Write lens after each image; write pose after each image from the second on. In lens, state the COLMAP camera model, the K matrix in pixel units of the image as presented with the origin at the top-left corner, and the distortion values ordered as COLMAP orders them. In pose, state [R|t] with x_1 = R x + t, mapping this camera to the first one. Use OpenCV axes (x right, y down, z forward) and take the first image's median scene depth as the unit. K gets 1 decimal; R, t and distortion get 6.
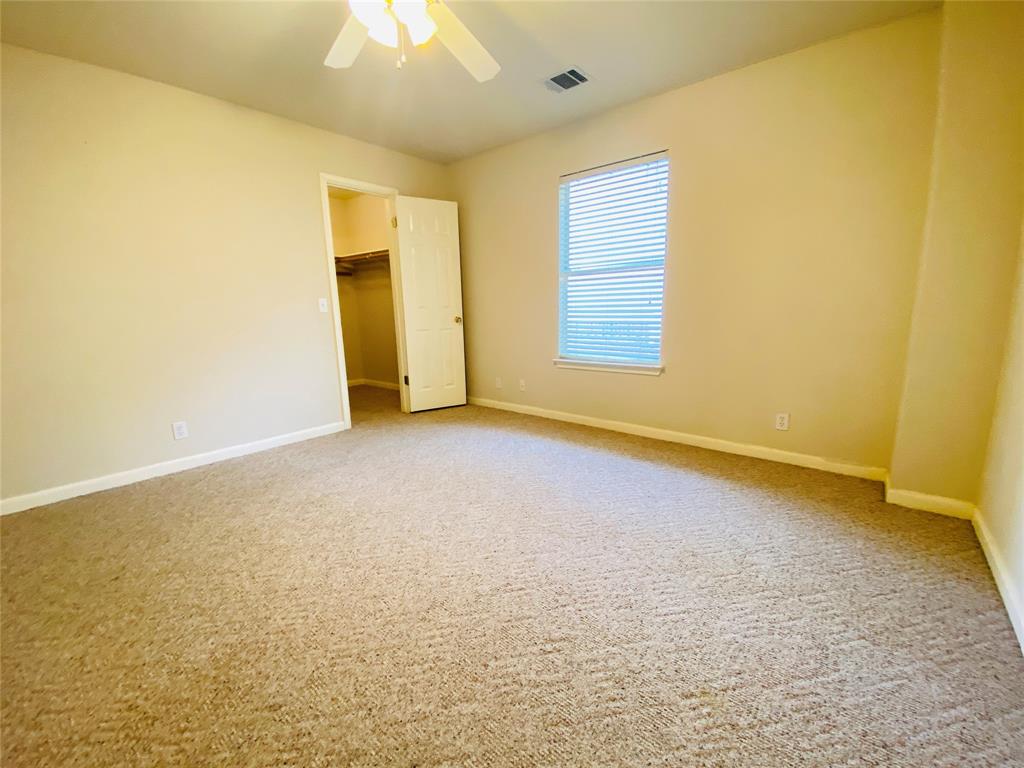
lens RADIAL K [[414.2, 0, 512.0], [0, 414.2, 384.0], [0, 0, 1]] dist [0.024642, -0.018824]
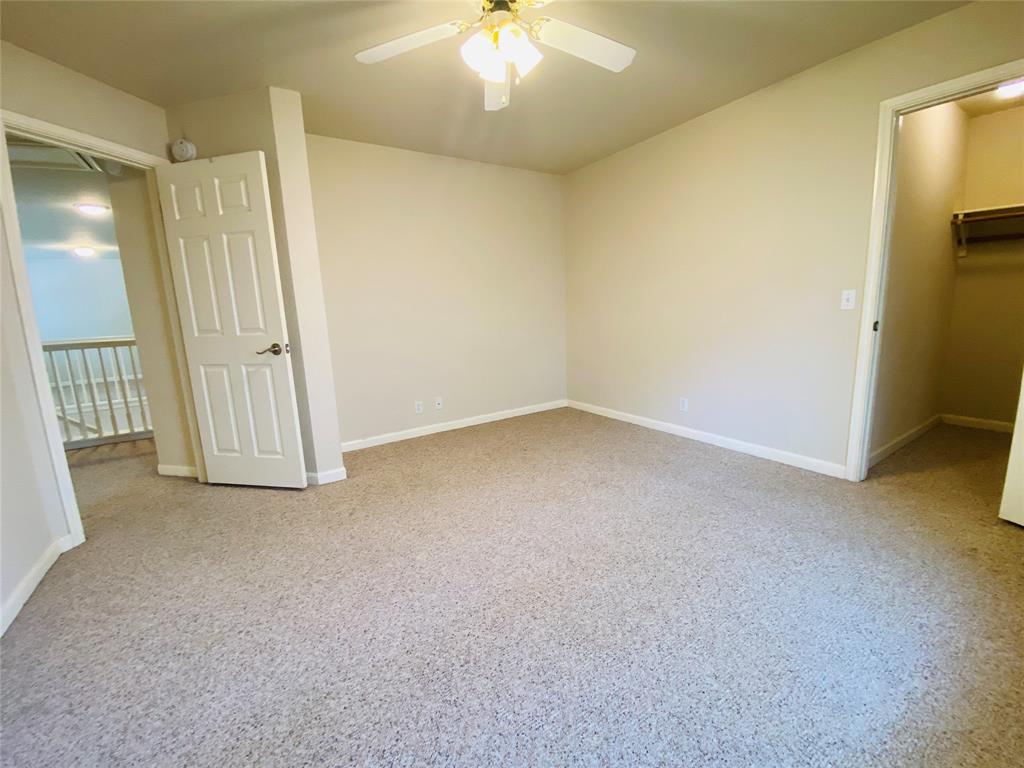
lens RADIAL K [[414.2, 0, 512.0], [0, 414.2, 384.0], [0, 0, 1]] dist [0.024642, -0.018824]
pose [[-0.304143, 0.202701, -0.930811, 0.508083], [-0.124147, 0.960333, 0.249695, -0.194539], [0.944502, 0.191500, -0.266914, 0.832015]]
